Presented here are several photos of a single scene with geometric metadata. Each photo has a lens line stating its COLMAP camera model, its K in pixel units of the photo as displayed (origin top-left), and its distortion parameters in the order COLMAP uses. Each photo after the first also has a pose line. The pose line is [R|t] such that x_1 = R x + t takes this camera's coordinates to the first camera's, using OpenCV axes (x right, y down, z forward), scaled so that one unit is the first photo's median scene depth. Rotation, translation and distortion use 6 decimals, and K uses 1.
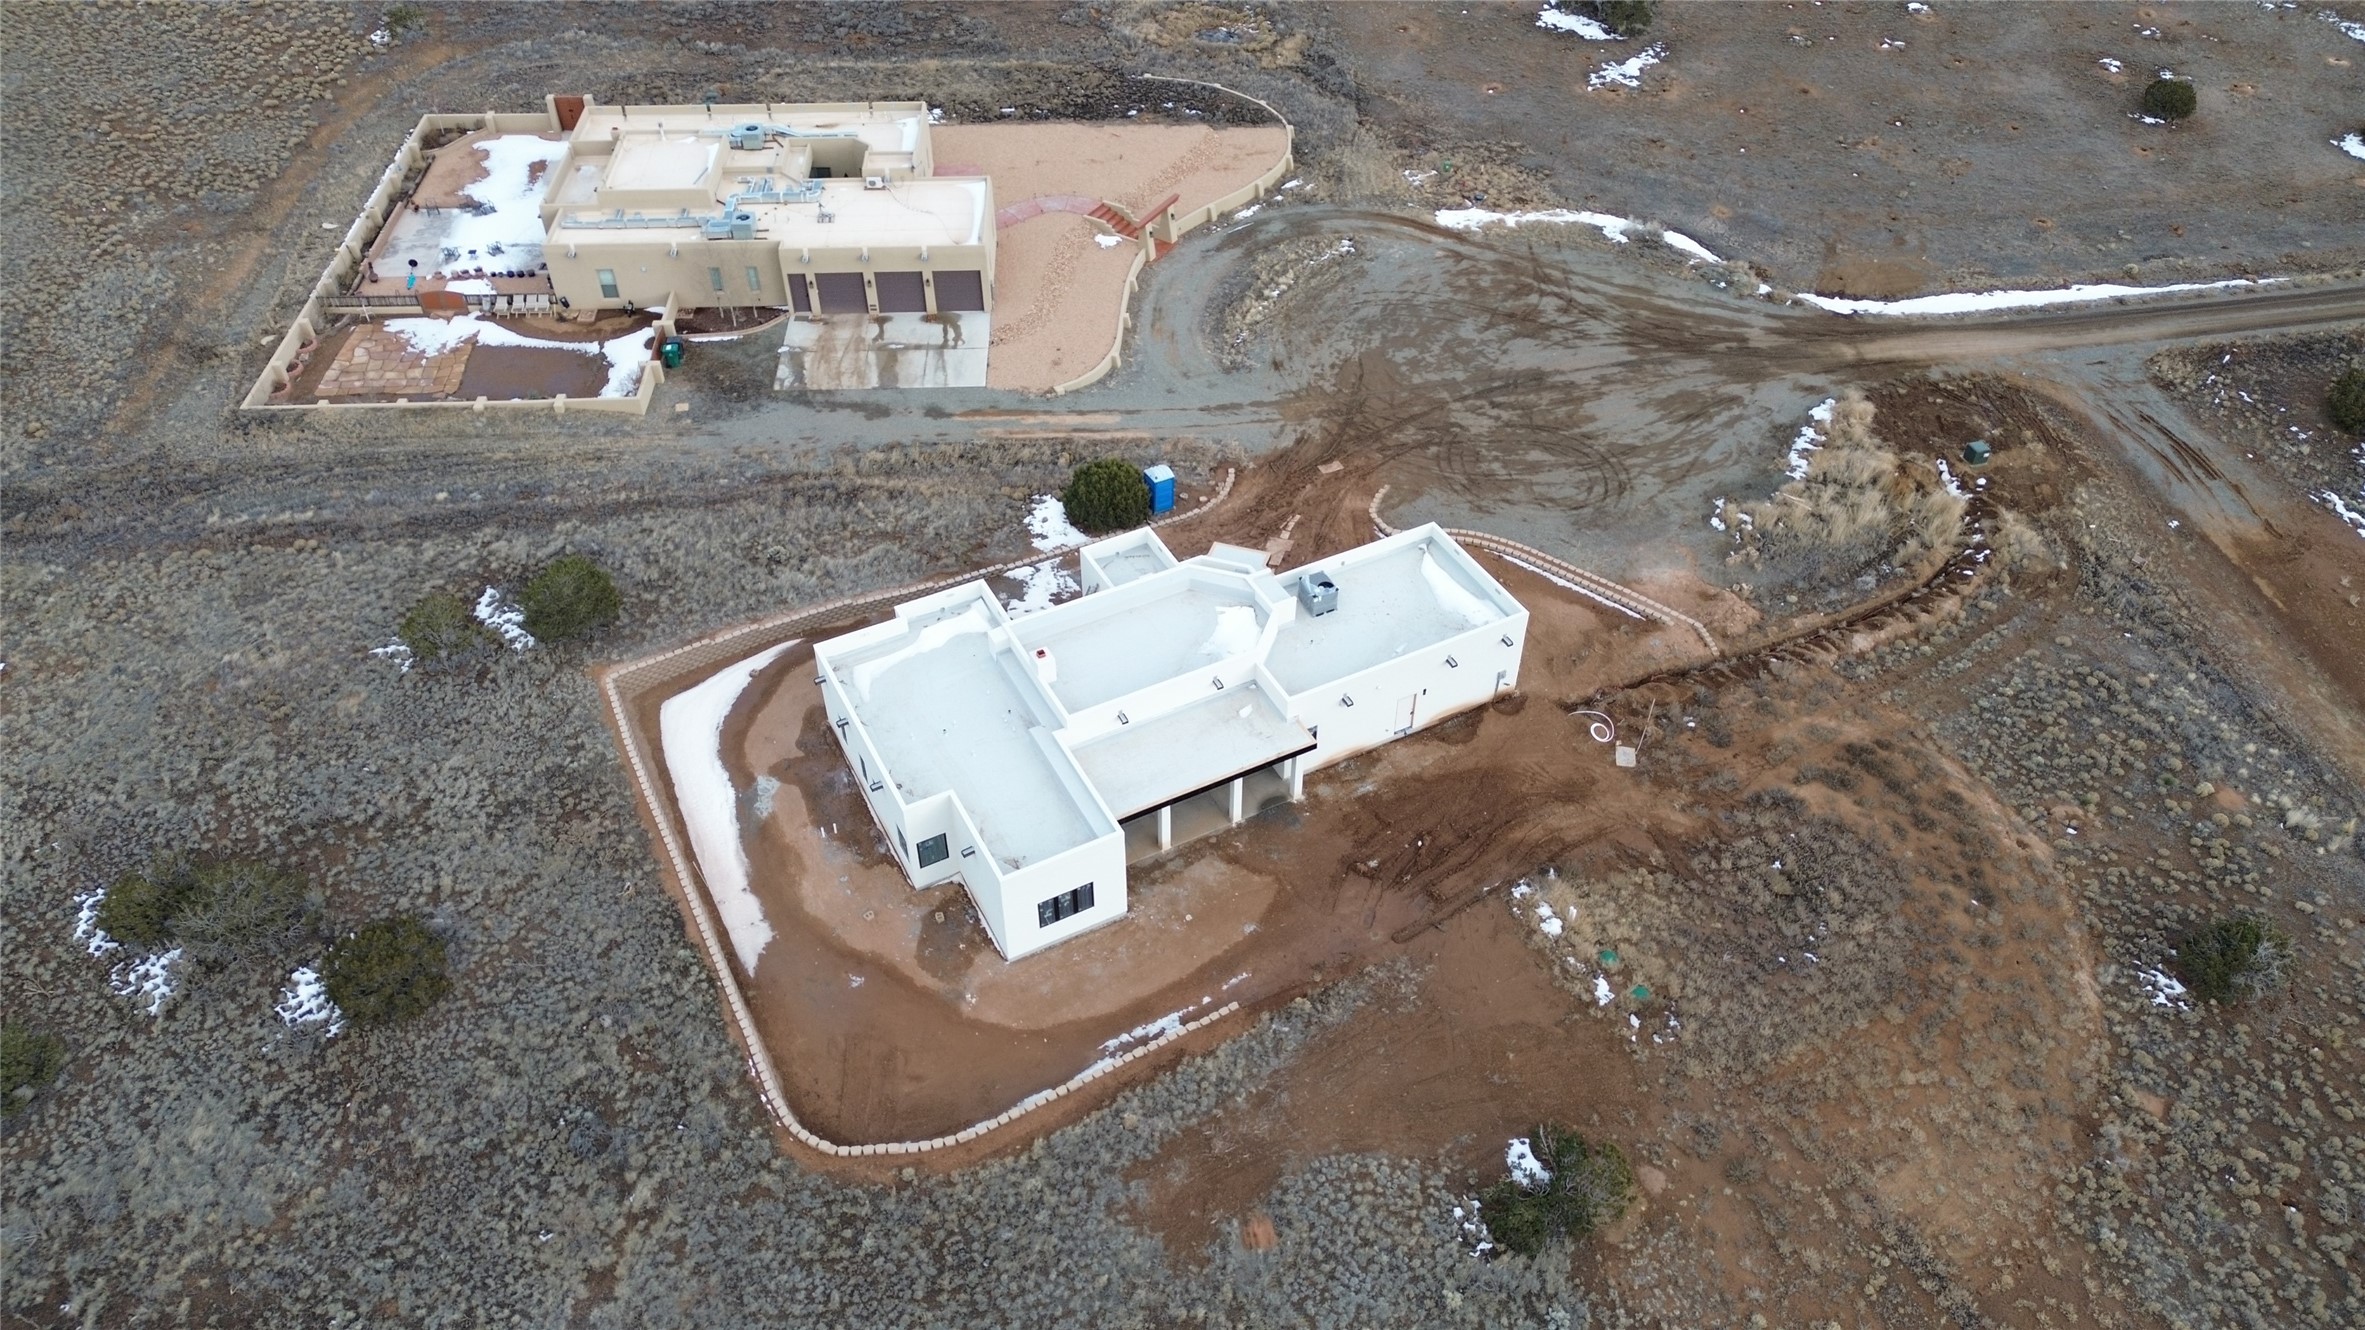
lens RADIAL K [[1656.4, 0, 1183.4], [0, 1656.4, 662.9], [0, 0, 1]] dist [0.080096, -0.072984]
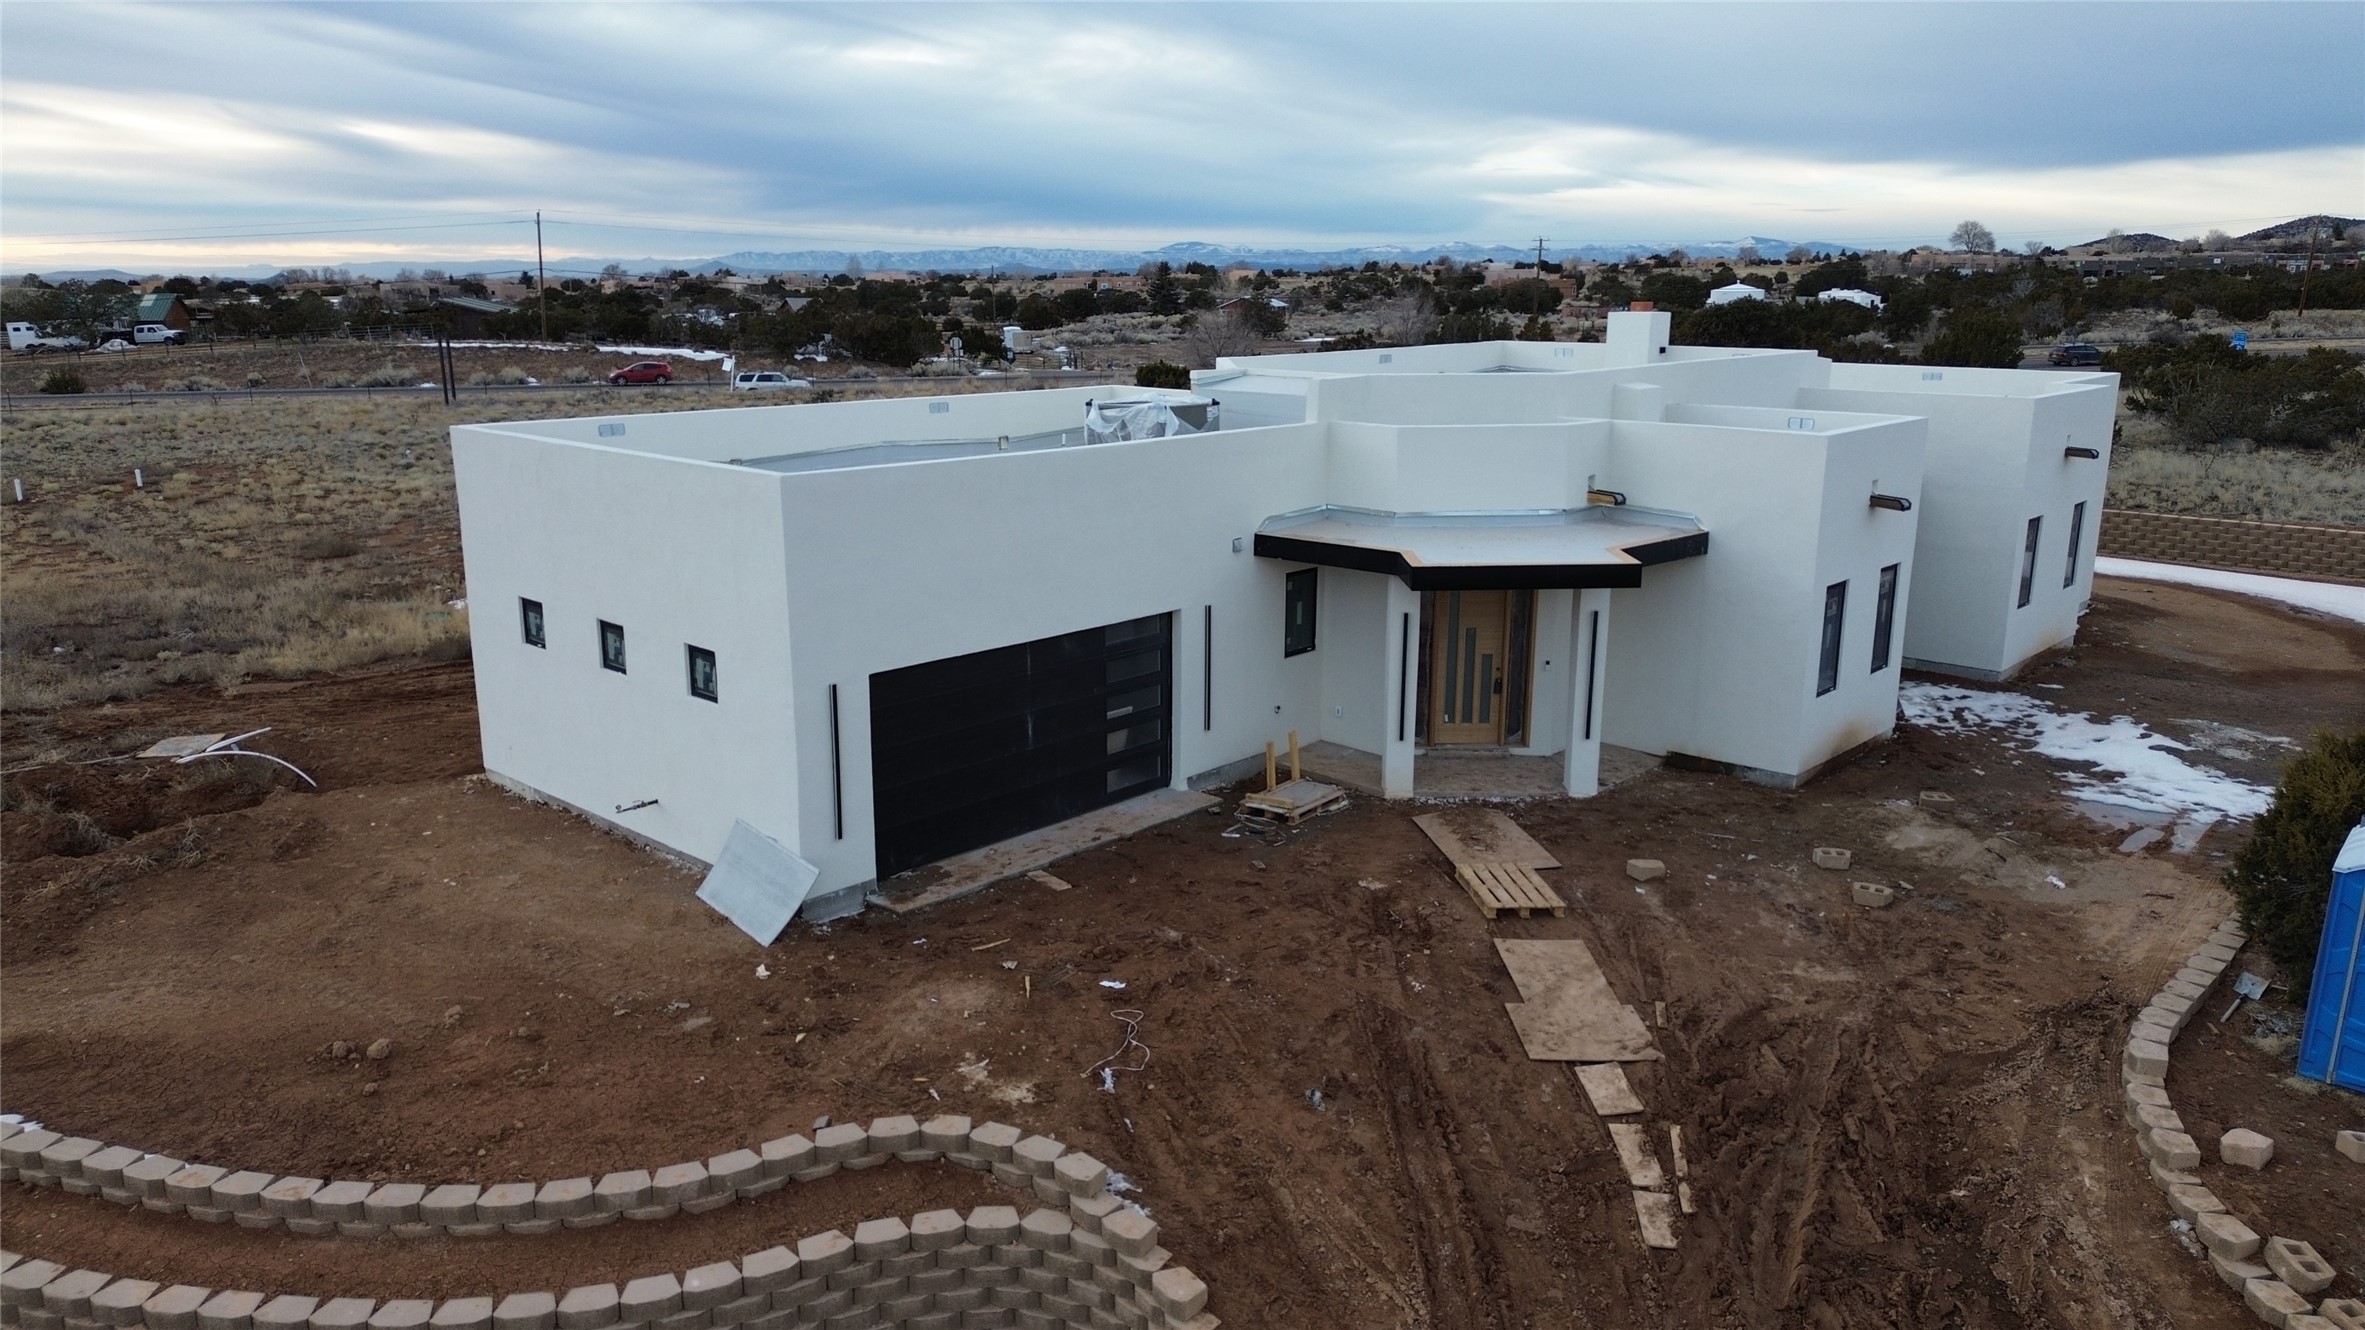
lens RADIAL K [[1660.6, 0, 1186.0], [0, 1660.6, 665.8], [0, 0, 1]] dist [0.044146, -0.001909]
pose [[-0.940371, 0.076809, -0.331365, 0.198137], [-0.231995, 0.567602, 0.789941, -0.289404], [0.248758, 0.819712, -0.515937, 1.292823]]
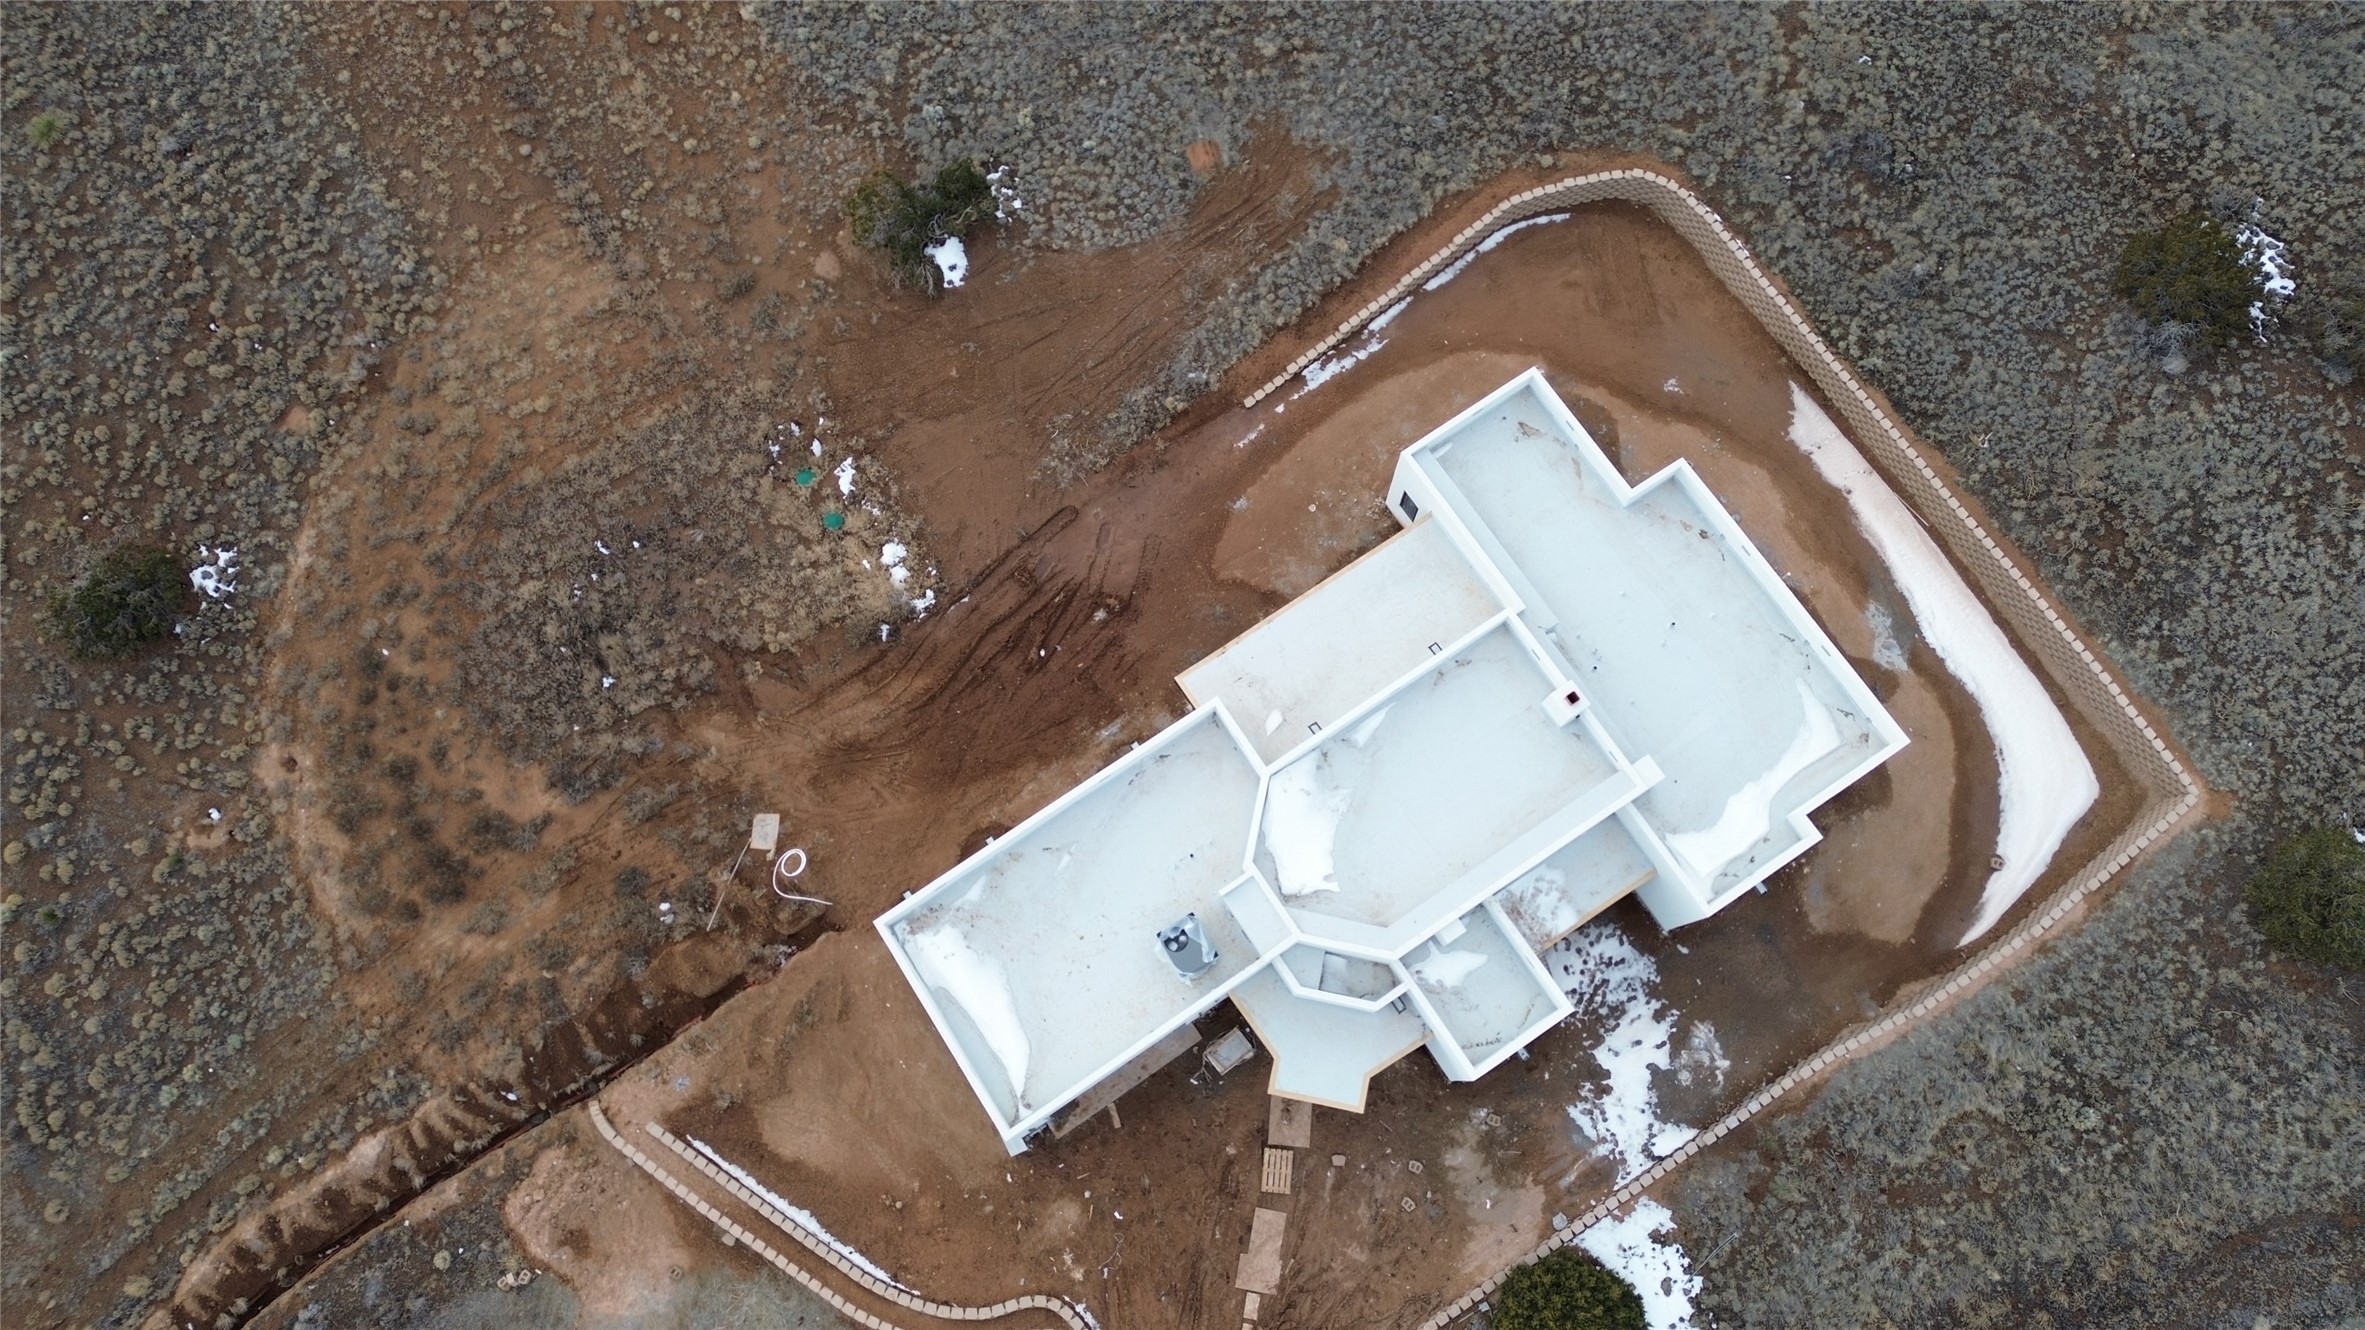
lens RADIAL K [[1656.4, 0, 1183.4], [0, 1656.4, 662.9], [0, 0, 1]] dist [0.080096, -0.072984]
pose [[-0.994346, 0.105686, -0.010305, 0.084413], [-0.058870, -0.467894, 0.881822, -0.613035], [0.088375, 0.877443, 0.471471, 0.637945]]
